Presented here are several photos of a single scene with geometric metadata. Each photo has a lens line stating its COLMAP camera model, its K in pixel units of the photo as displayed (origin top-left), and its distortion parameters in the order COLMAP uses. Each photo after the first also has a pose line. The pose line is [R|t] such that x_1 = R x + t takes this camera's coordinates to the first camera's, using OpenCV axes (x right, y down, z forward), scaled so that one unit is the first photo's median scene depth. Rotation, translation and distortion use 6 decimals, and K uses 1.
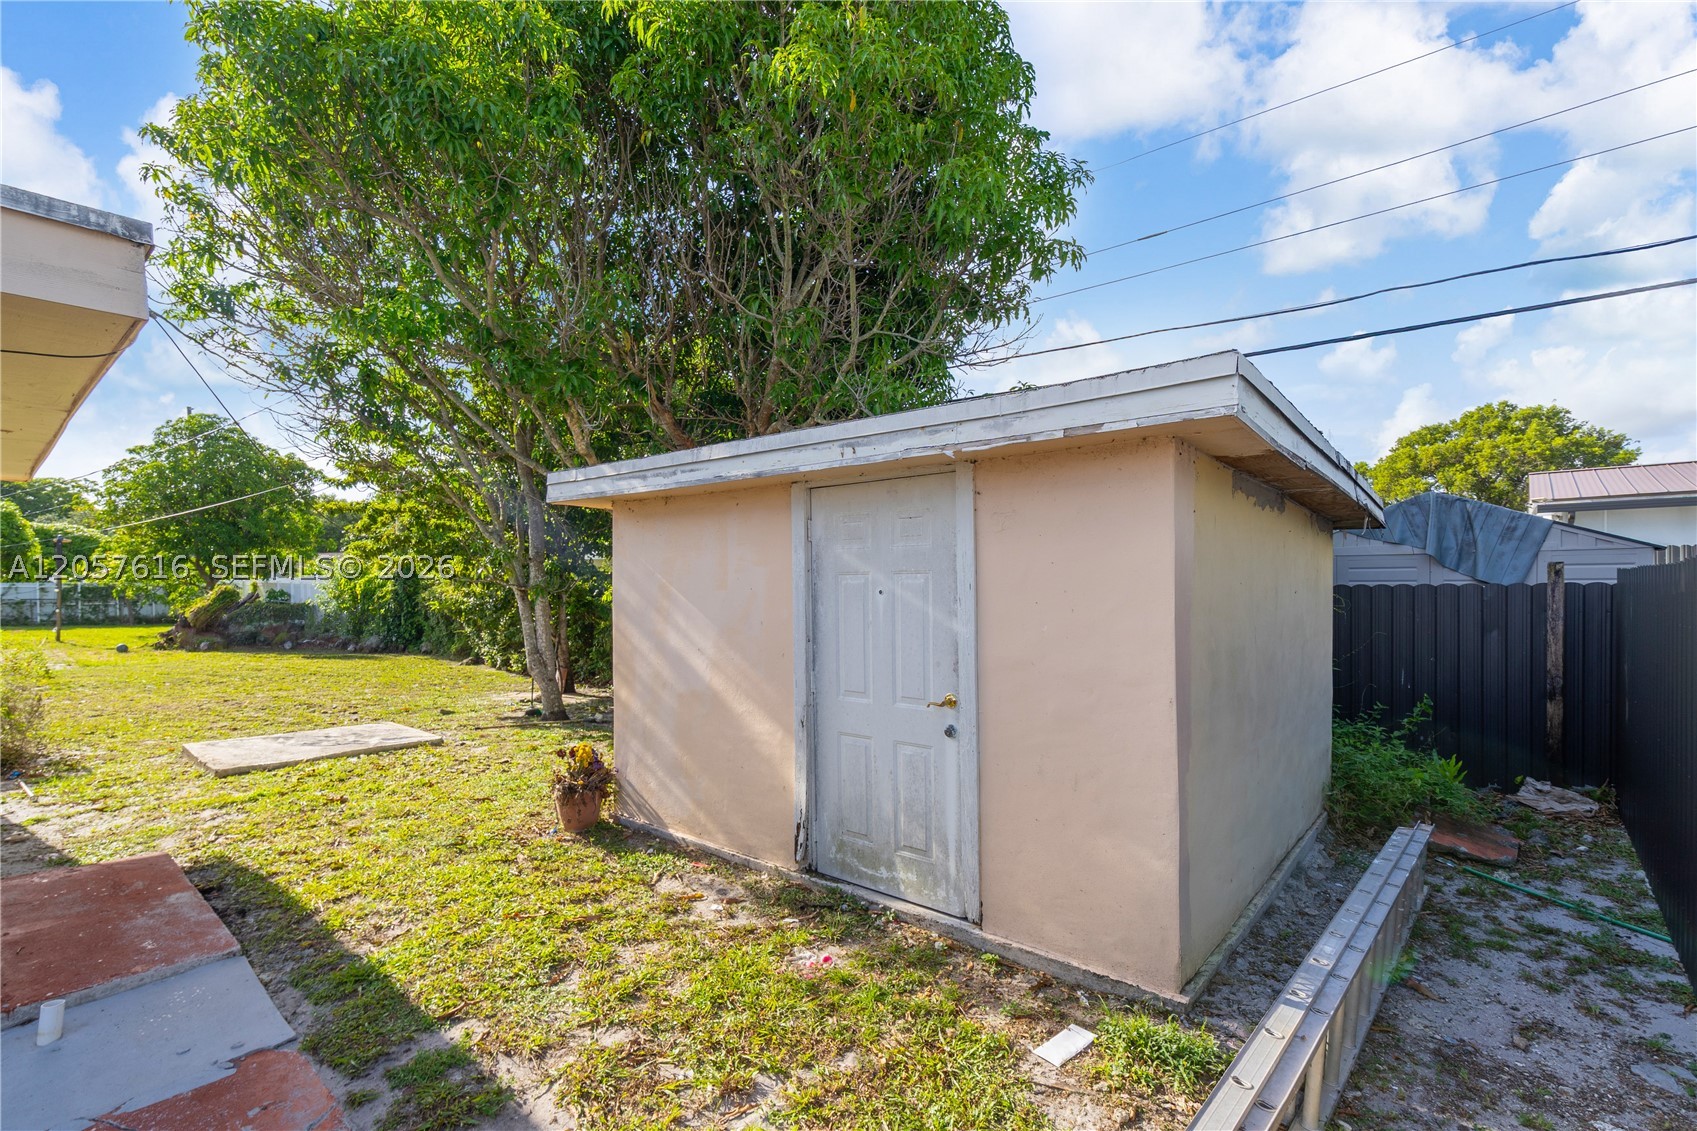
lens RADIAL K [[774.0, 0, 846.3], [0, 774.0, 582.9], [0, 0, 1]] dist [-0.006259, -0.003555]
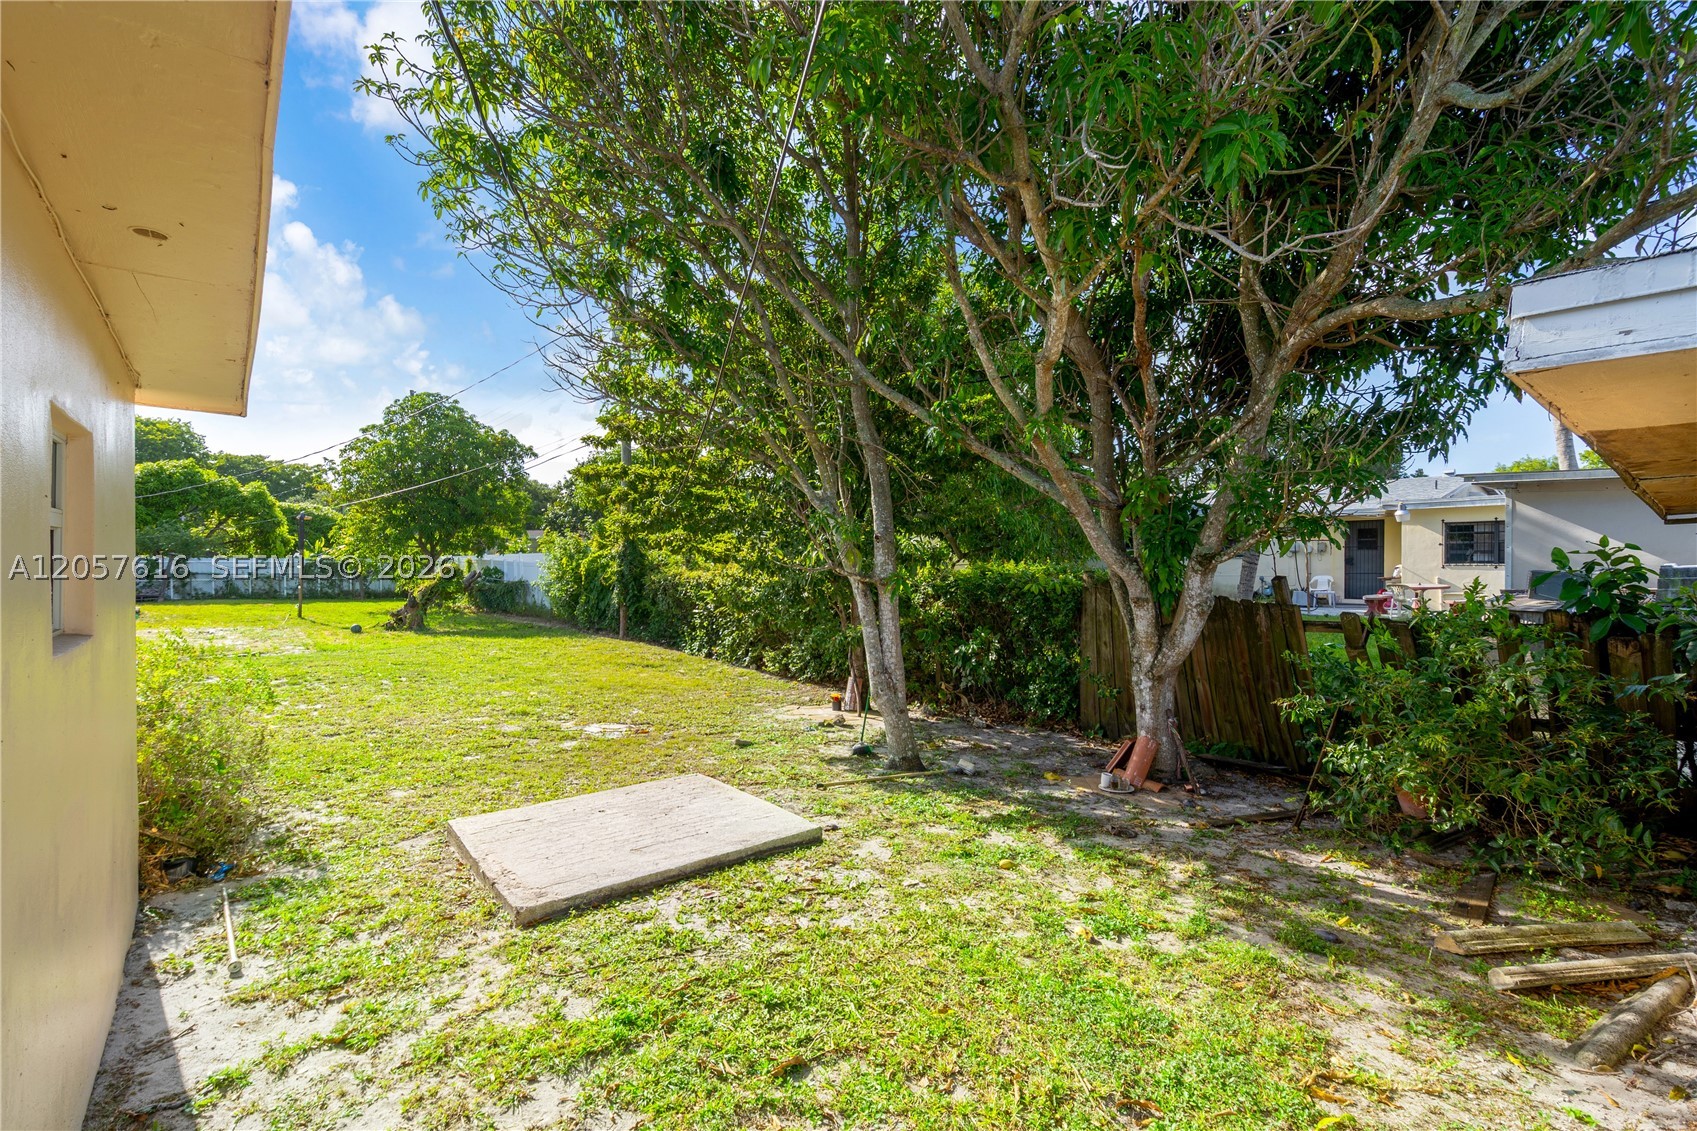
lens RADIAL K [[774.0, 0, 850.2], [0, 774.0, 558.6], [0, 0, 1]] dist [-0.006259, -0.003555]
pose [[0.983238, 0.006546, -0.182209, -0.104040], [-0.006967, 0.999974, -0.001668, -0.003599], [0.182193, 0.002910, 0.983258, 0.105777]]
